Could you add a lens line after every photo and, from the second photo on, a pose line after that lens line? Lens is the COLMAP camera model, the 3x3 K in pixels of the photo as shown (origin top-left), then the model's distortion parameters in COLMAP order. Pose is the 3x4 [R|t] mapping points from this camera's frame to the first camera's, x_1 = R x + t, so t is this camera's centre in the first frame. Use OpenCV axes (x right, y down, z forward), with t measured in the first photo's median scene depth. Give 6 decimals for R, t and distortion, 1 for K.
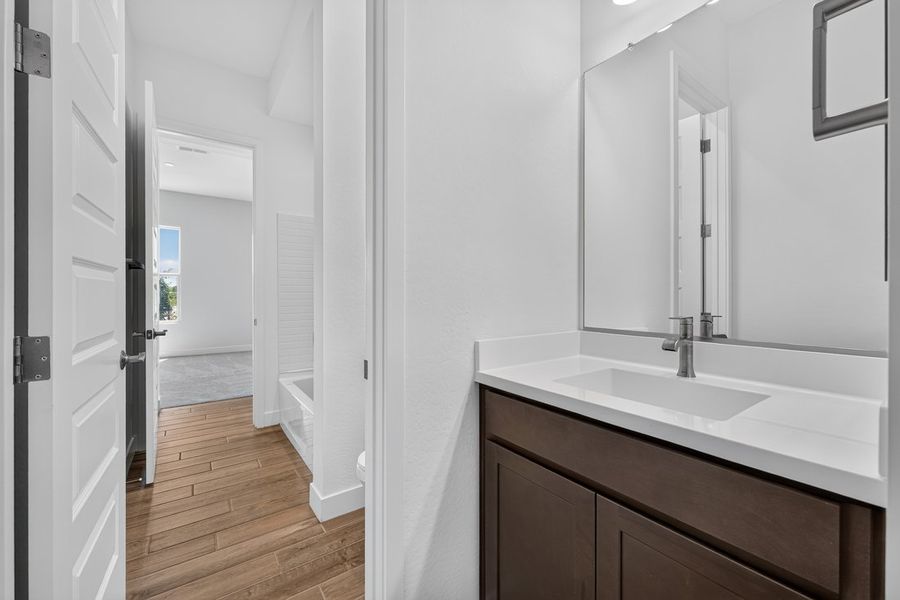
lens RADIAL K [[379.6, 0, 447.8], [0, 379.6, 297.7], [0, 0, 1]] dist [-0.000243, -0.000077]
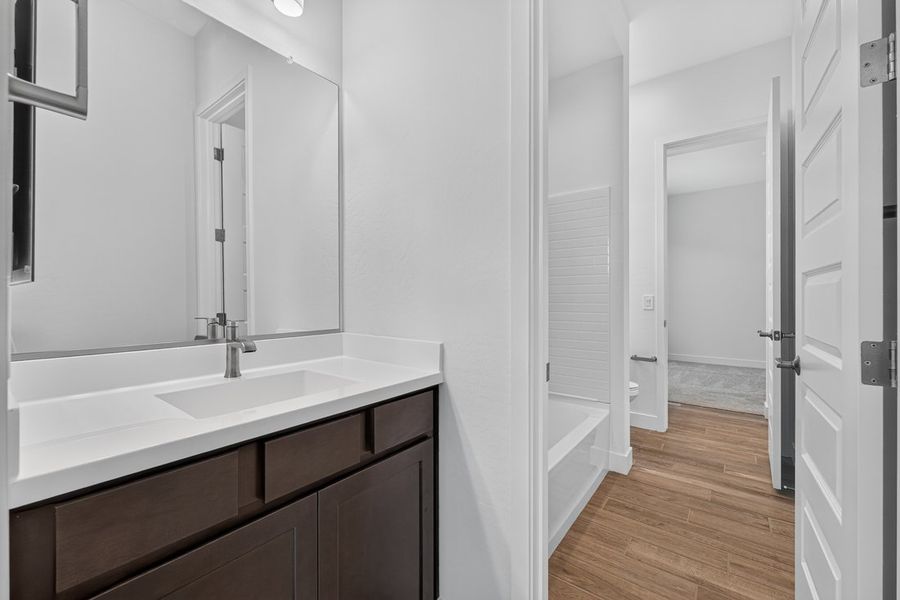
lens RADIAL K [[379.6, 0, 447.8], [0, 379.6, 297.7], [0, 0, 1]] dist [-0.000243, -0.000077]
pose [[-0.333848, 0.000288, 0.942627, -0.961354], [0.006488, 0.999977, 0.001992, -0.007259], [-0.942605, 0.006780, -0.333842, 1.427195]]
